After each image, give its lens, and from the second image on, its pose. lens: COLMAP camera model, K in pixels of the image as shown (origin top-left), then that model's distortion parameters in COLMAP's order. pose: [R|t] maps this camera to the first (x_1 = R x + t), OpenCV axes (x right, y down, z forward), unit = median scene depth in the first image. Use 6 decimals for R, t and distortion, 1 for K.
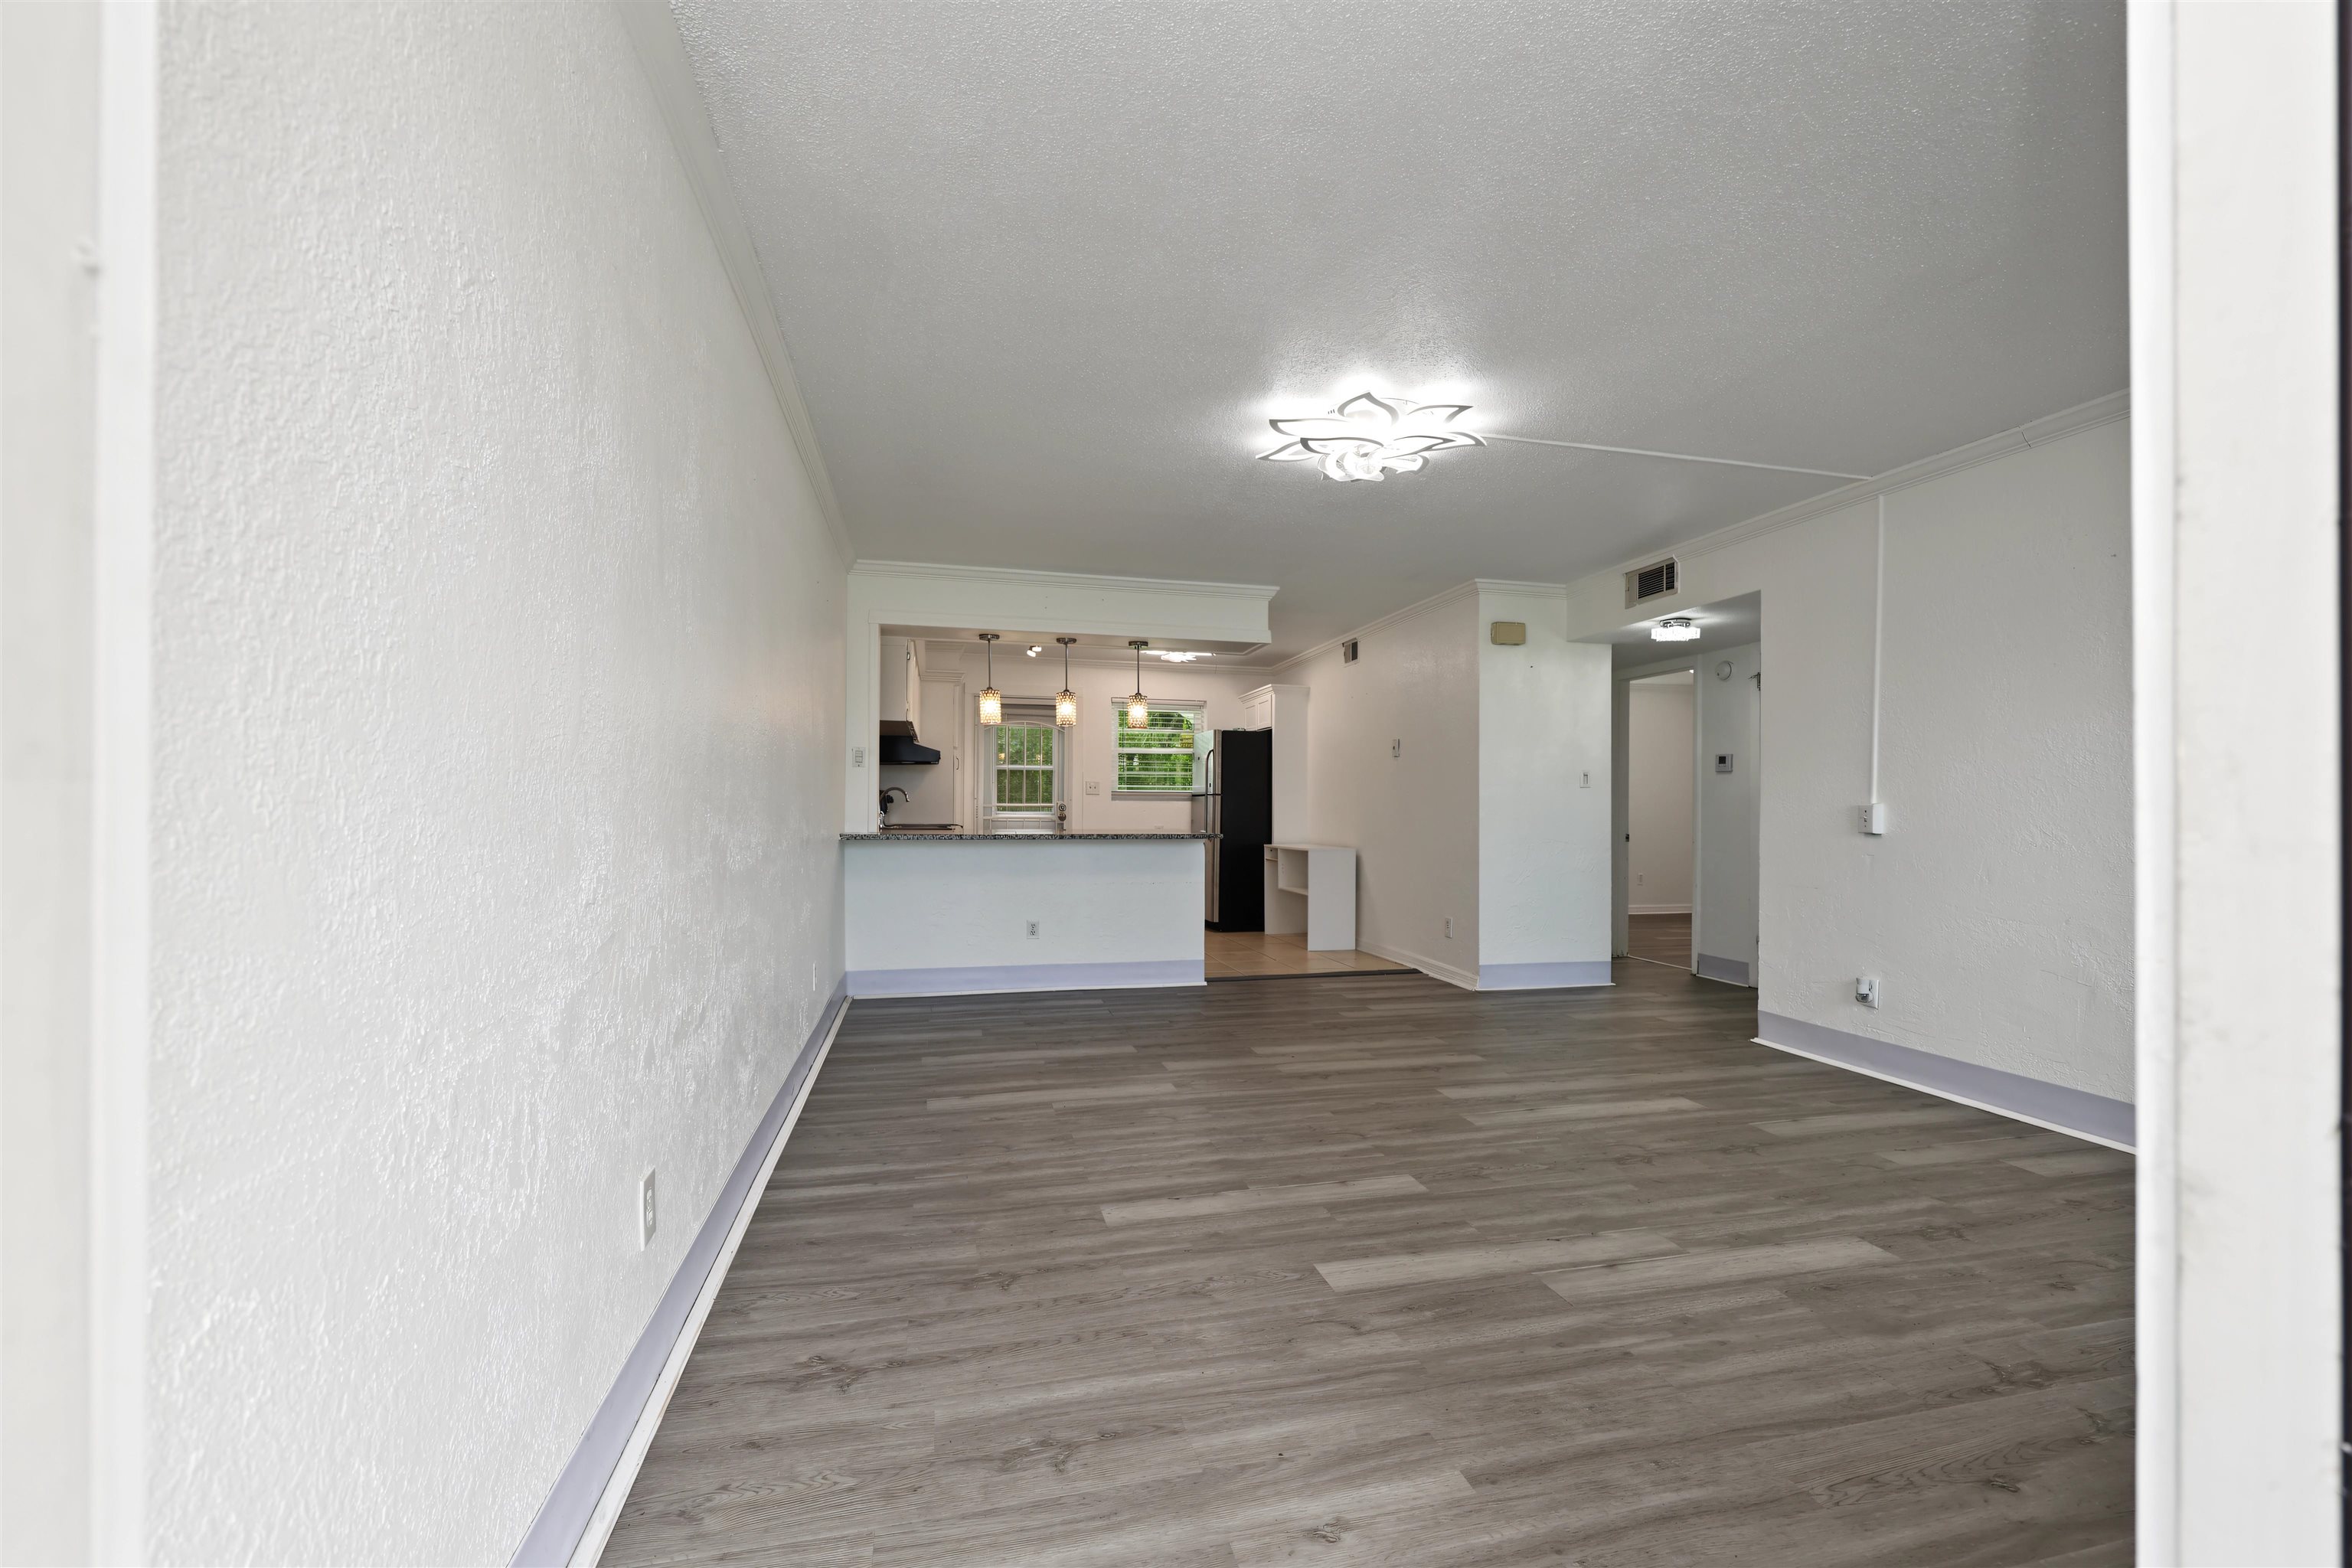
lens RADIAL K [[952.9, 0, 1163.7], [0, 952.9, 804.9], [0, 0, 1]] dist [0.002674, -0.000661]
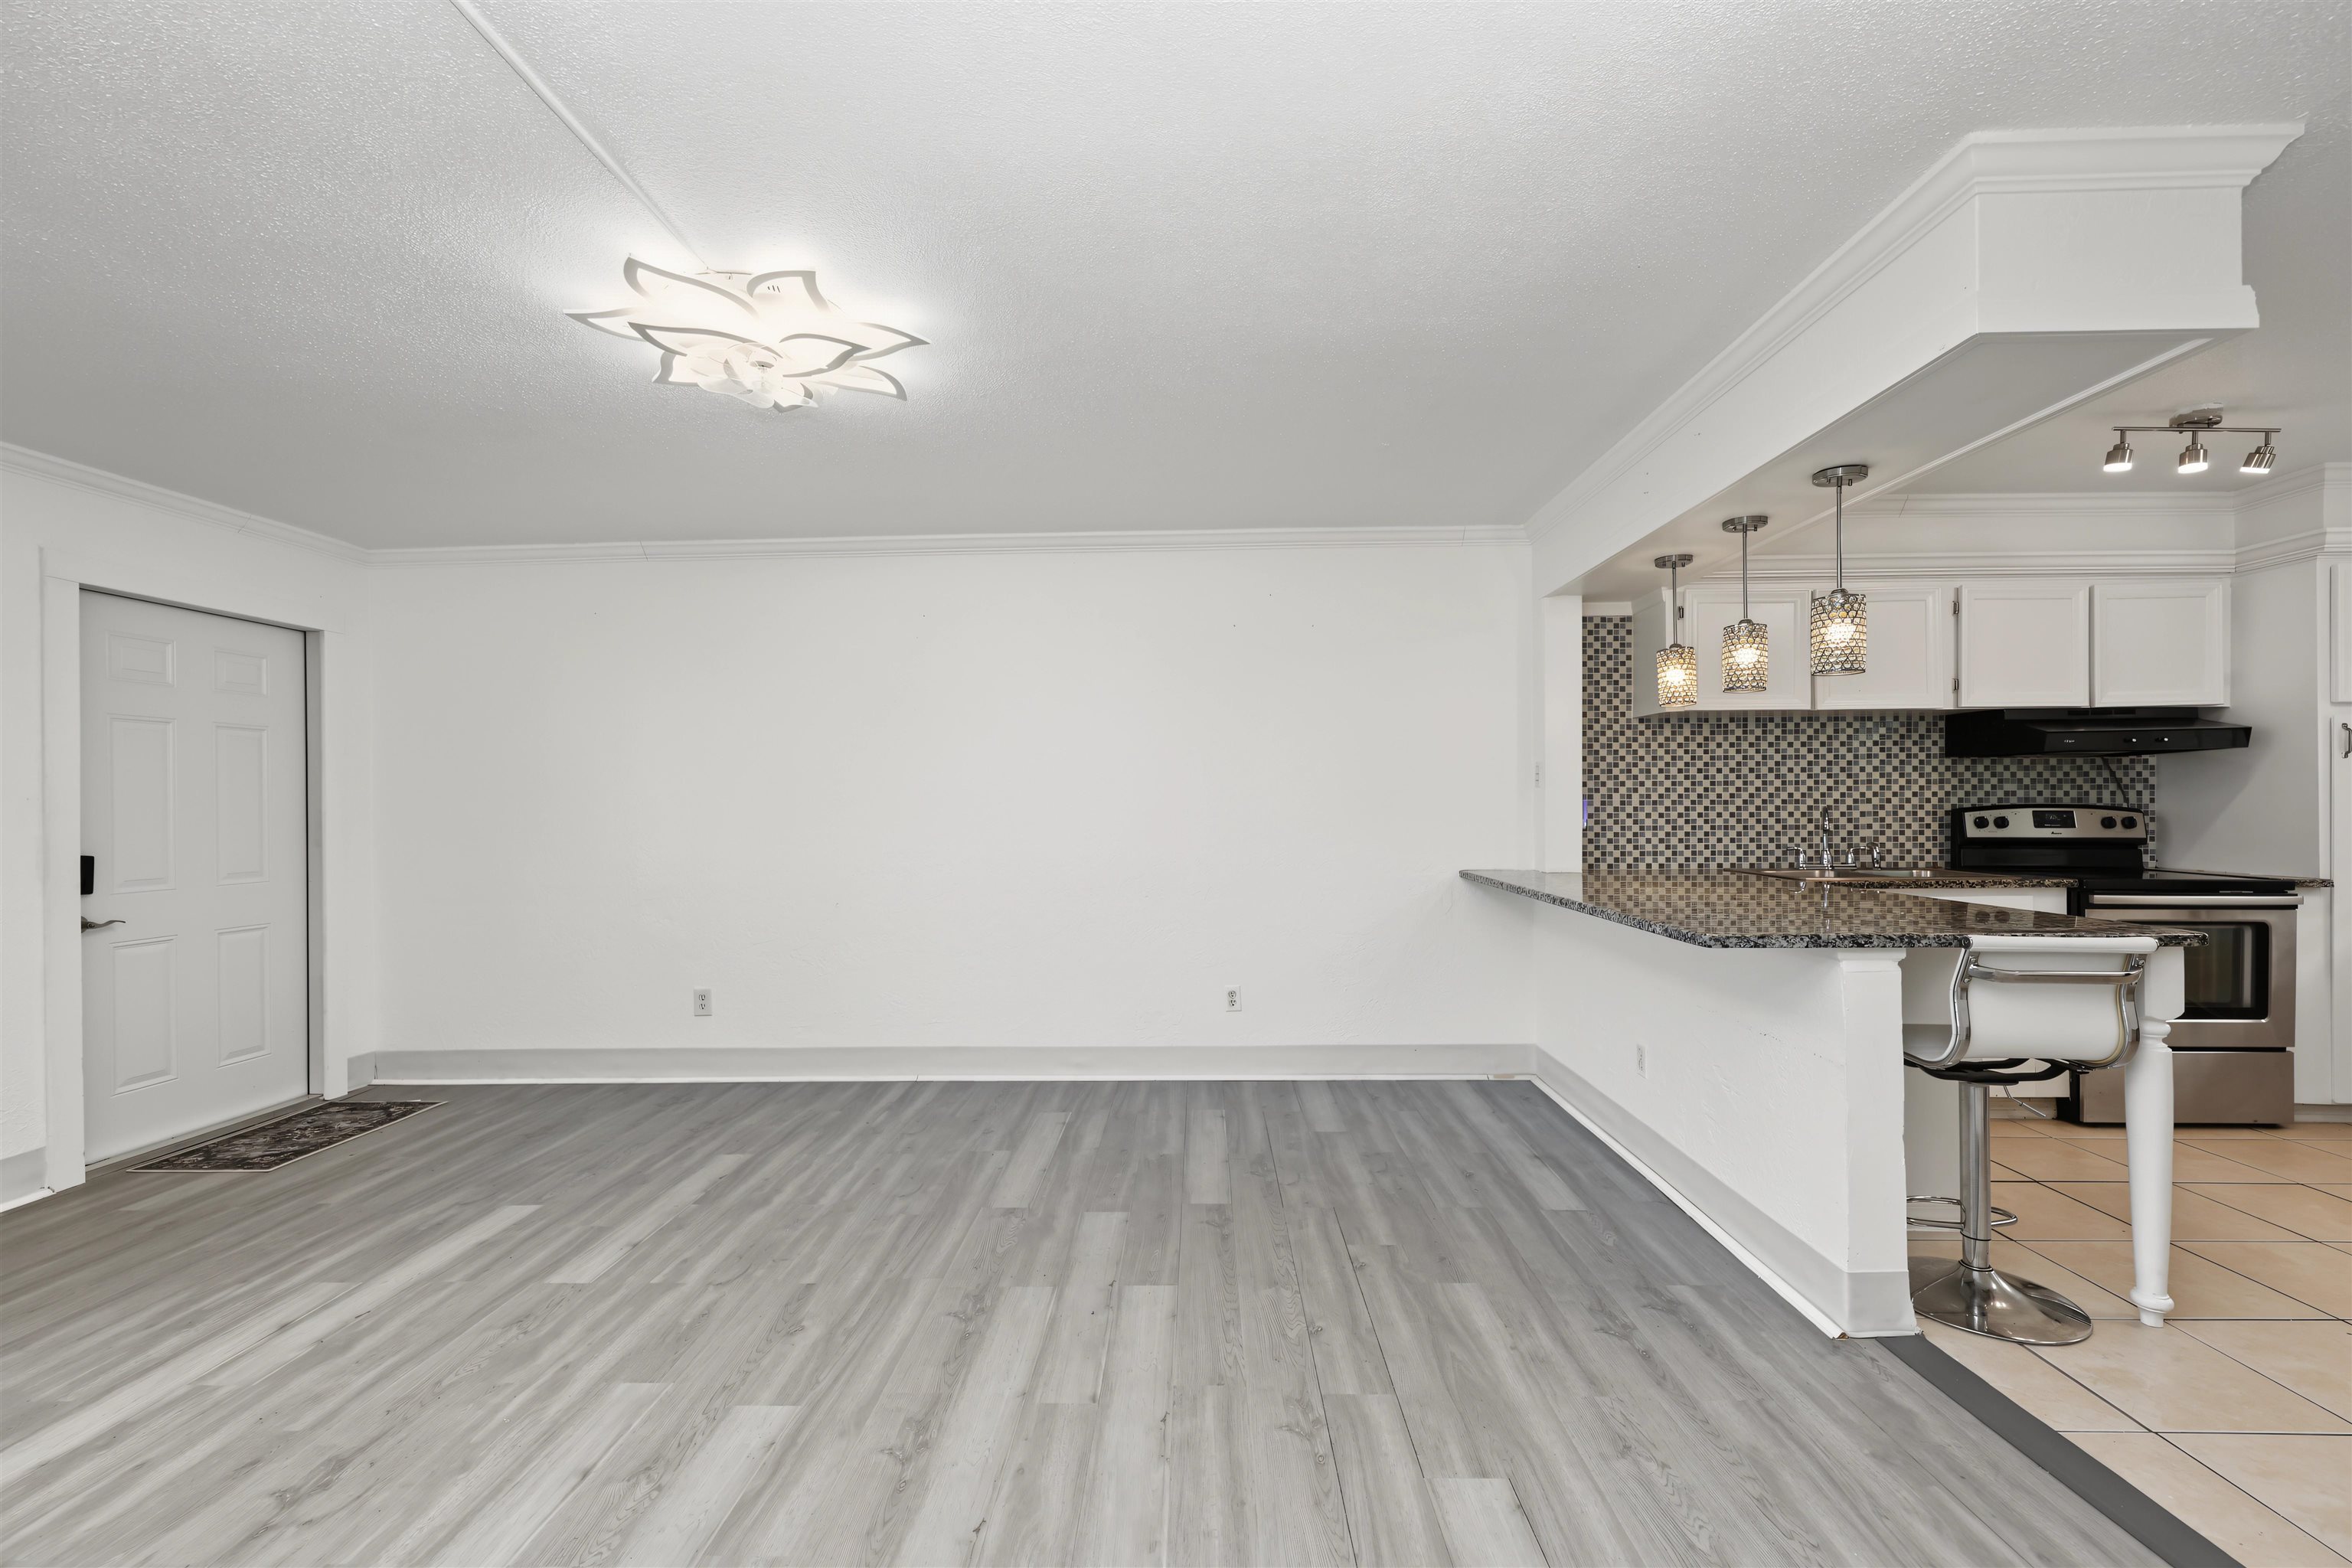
lens RADIAL K [[952.9, 0, 1178.6], [0, 952.9, 805.3], [0, 0, 1]] dist [0.002674, -0.000661]
pose [[-0.245435, -0.000075, -0.969413, 0.774250], [0.008763, 0.999959, -0.002296, -0.038360], [0.969373, -0.009059, -0.245424, 1.380884]]
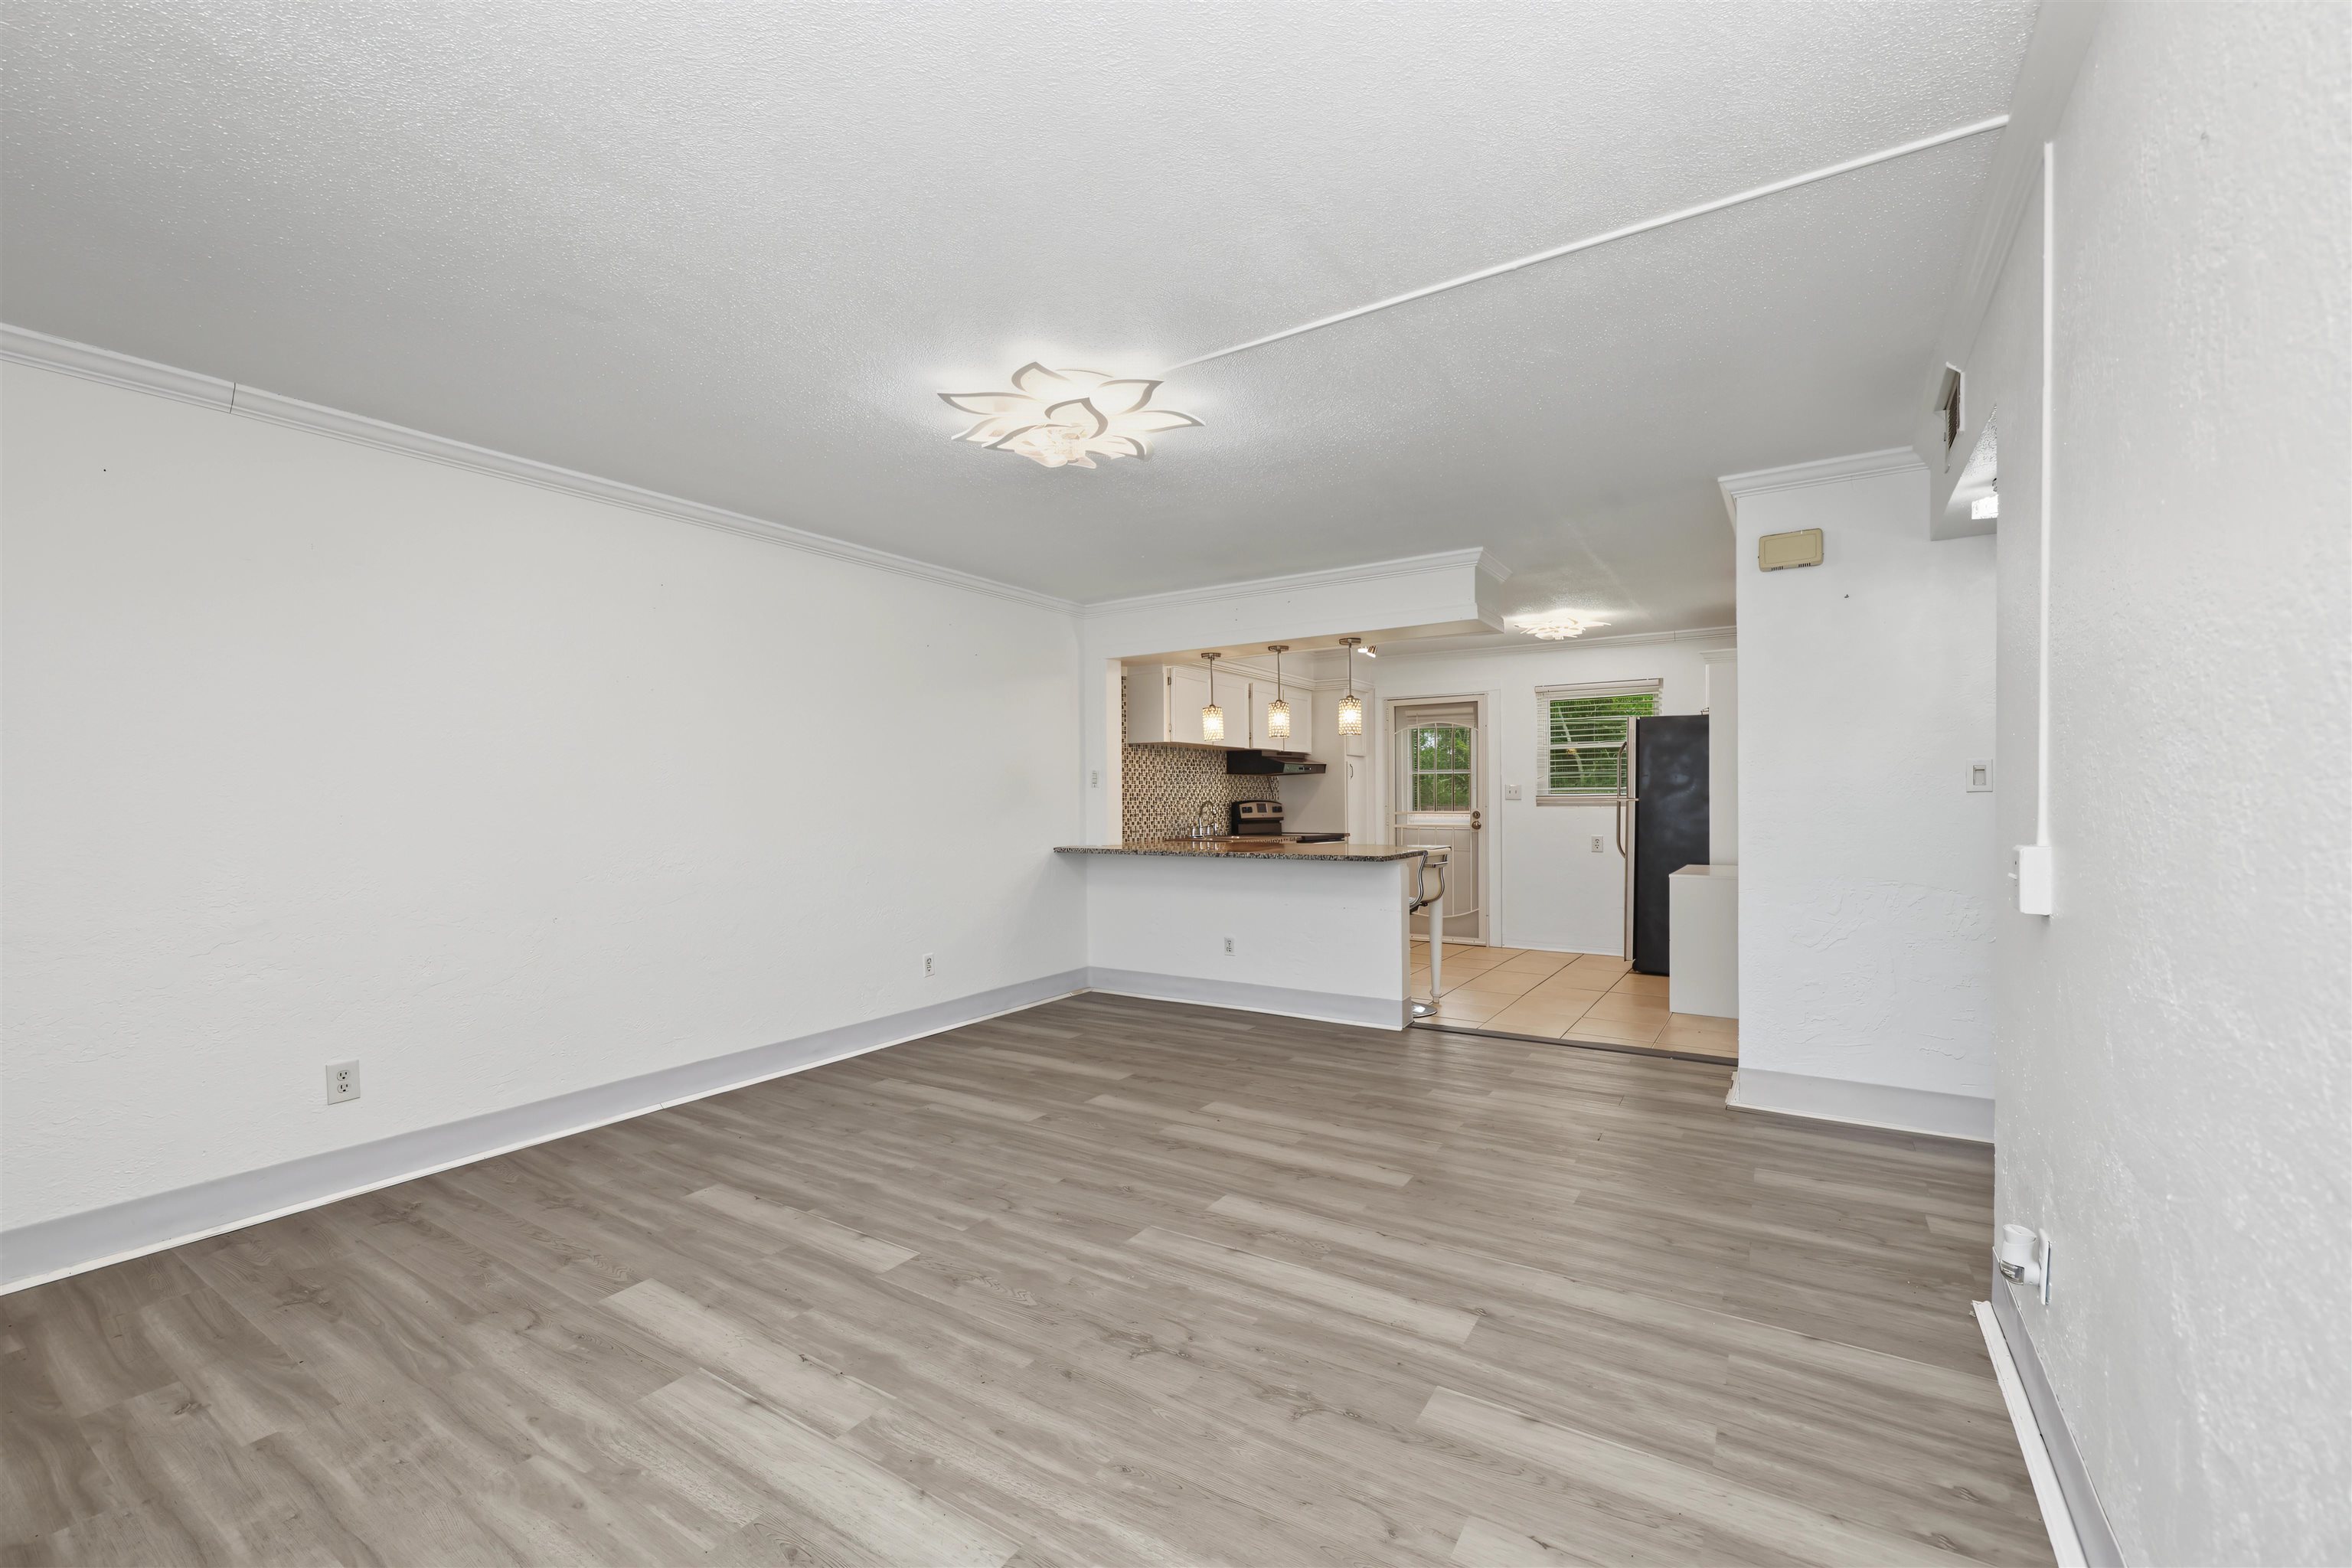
lens RADIAL K [[952.9, 0, 1175.7], [0, 952.9, 805.5], [0, 0, 1]] dist [0.002674, -0.000661]
pose [[0.692929, -0.007793, -0.720964, 0.853750], [0.013739, 0.999903, 0.002397, -0.029058], [0.720875, -0.011567, 0.692968, 0.435296]]
